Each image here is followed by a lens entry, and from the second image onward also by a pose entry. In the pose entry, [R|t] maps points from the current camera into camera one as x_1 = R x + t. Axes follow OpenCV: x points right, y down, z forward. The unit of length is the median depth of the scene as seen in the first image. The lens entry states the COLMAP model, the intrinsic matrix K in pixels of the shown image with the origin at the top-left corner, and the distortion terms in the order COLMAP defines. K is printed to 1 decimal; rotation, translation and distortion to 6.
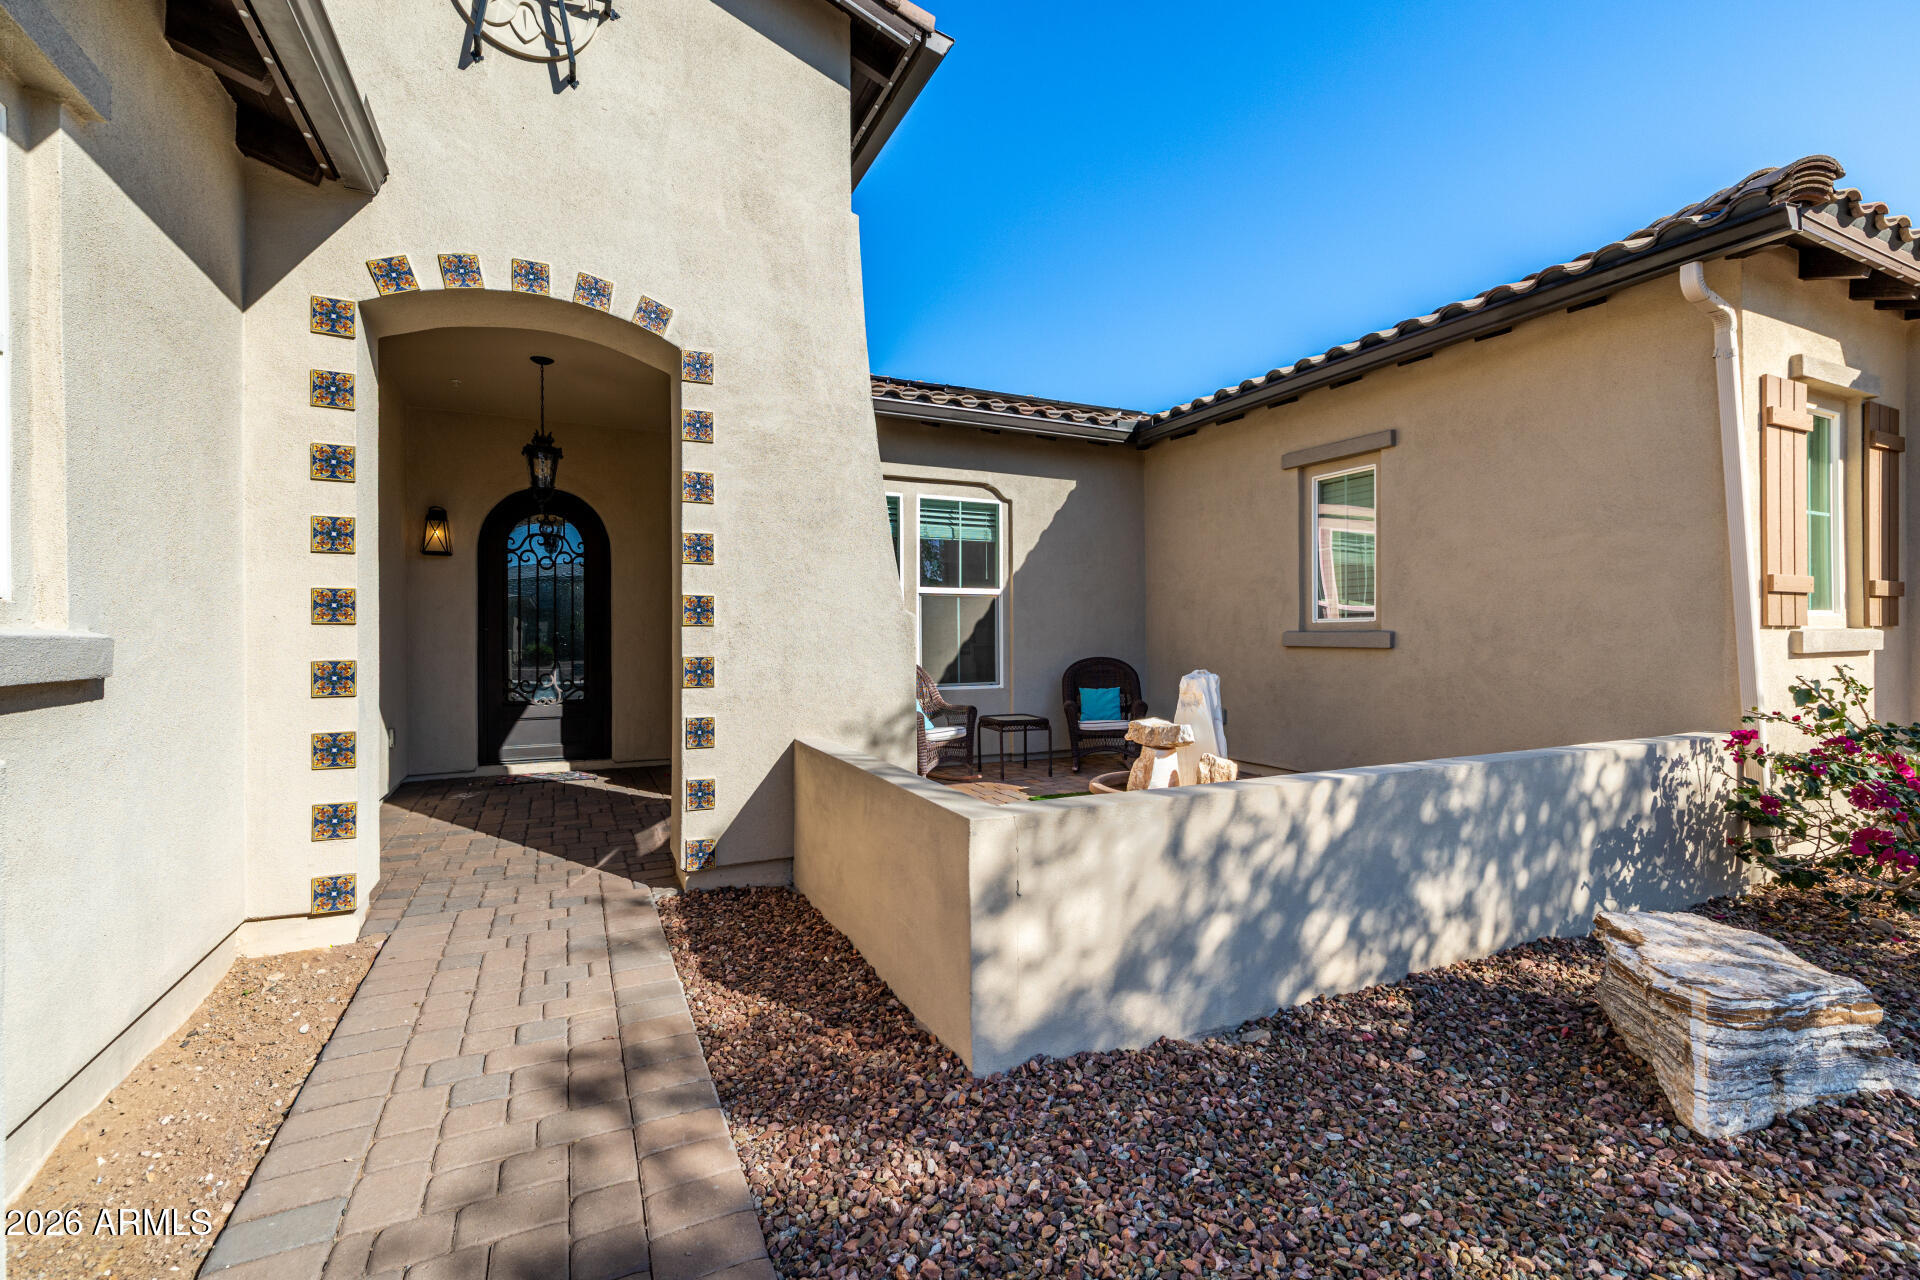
lens RADIAL K [[825.1, 0, 962.9], [0, 825.1, 632.7], [0, 0, 1]] dist [0.001119, -0.000009]
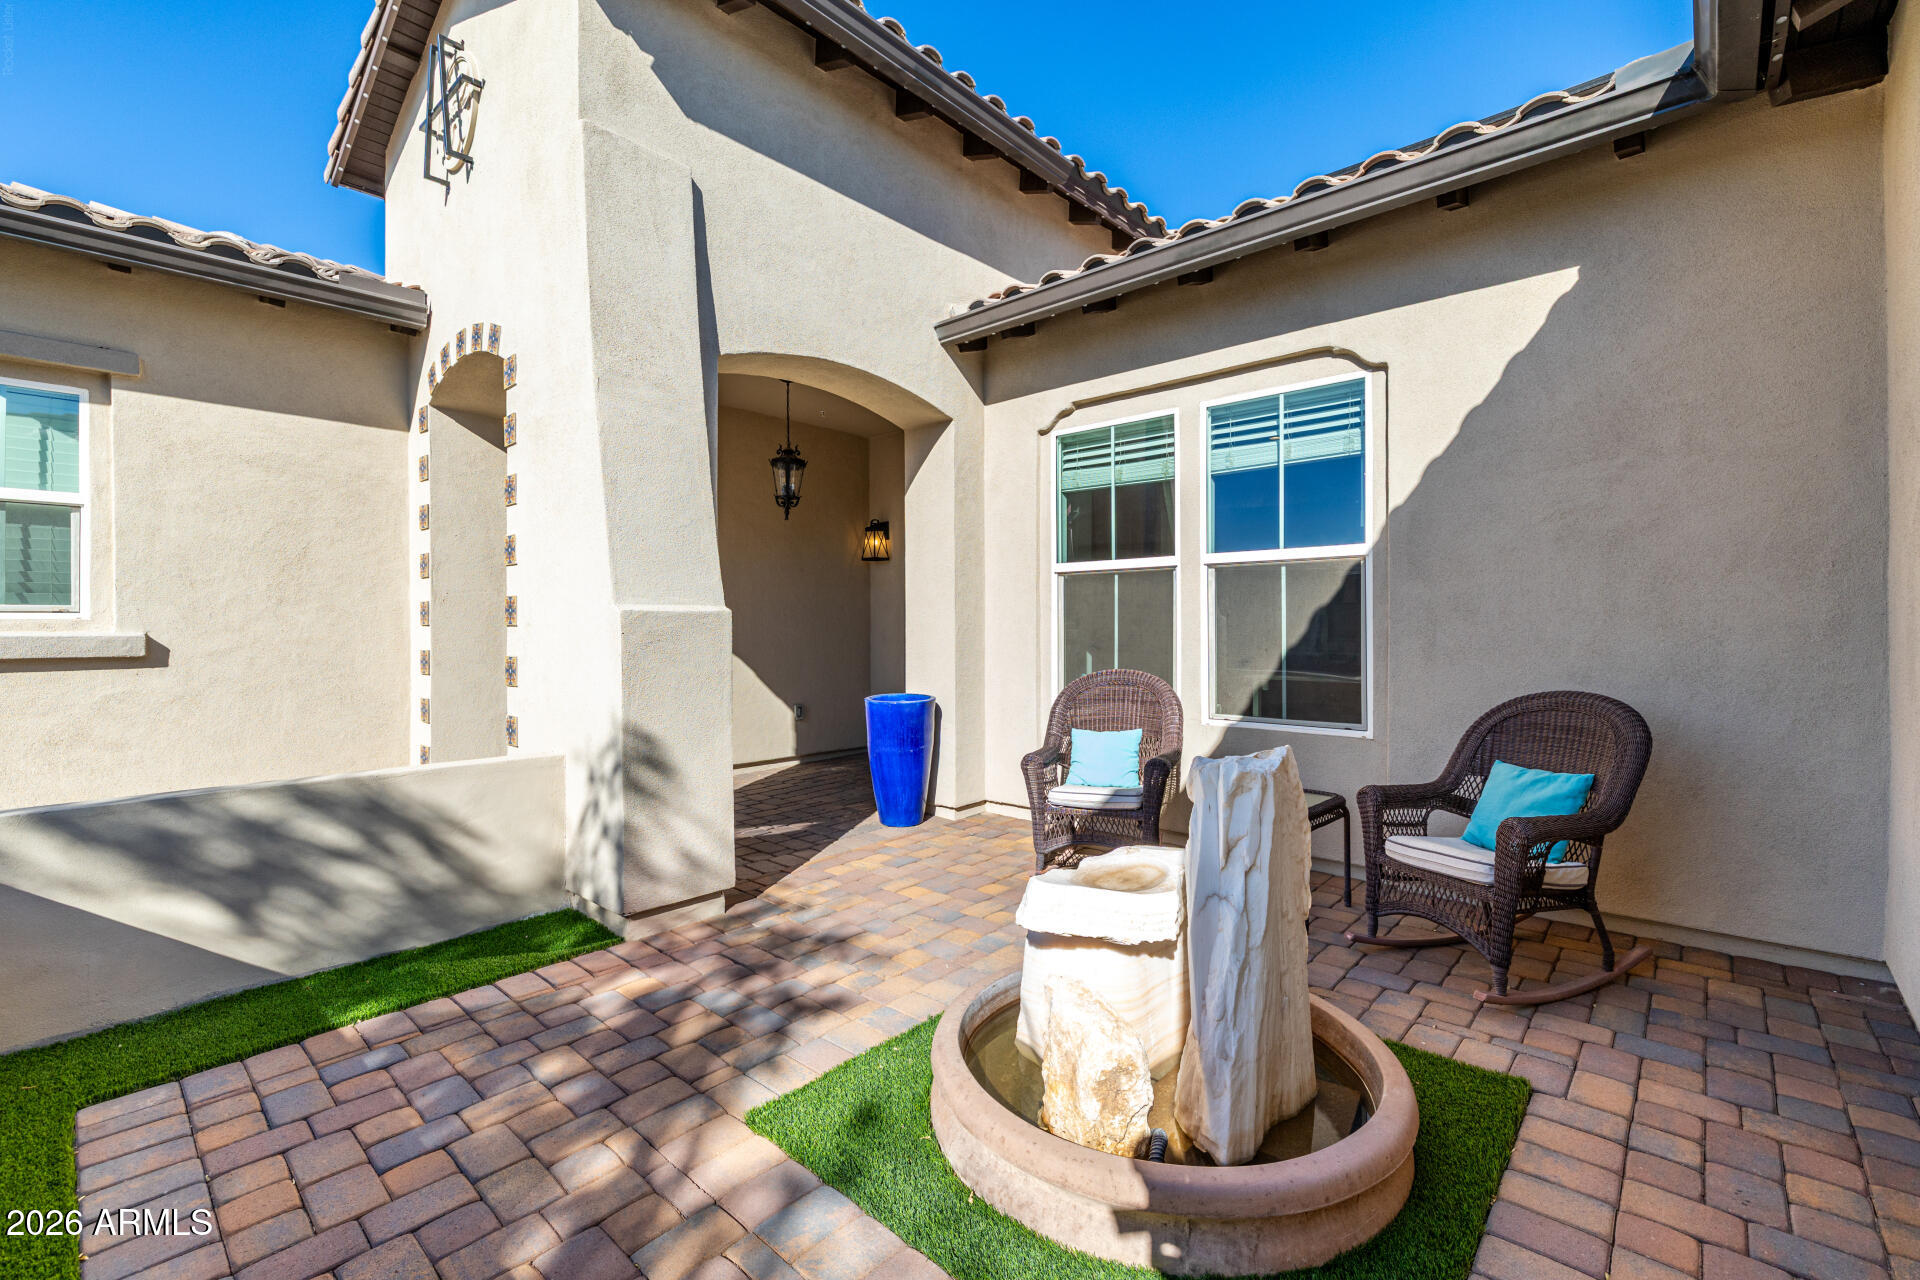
lens RADIAL K [[825.1, 0, 961.8], [0, 825.1, 639.9], [0, 0, 1]] dist [0.001119, -0.000009]
pose [[0.379037, 0.020187, -0.925161, 0.426904], [0.004134, 0.999715, 0.023507, -0.006630], [0.925372, -0.012734, 0.378846, 0.575844]]
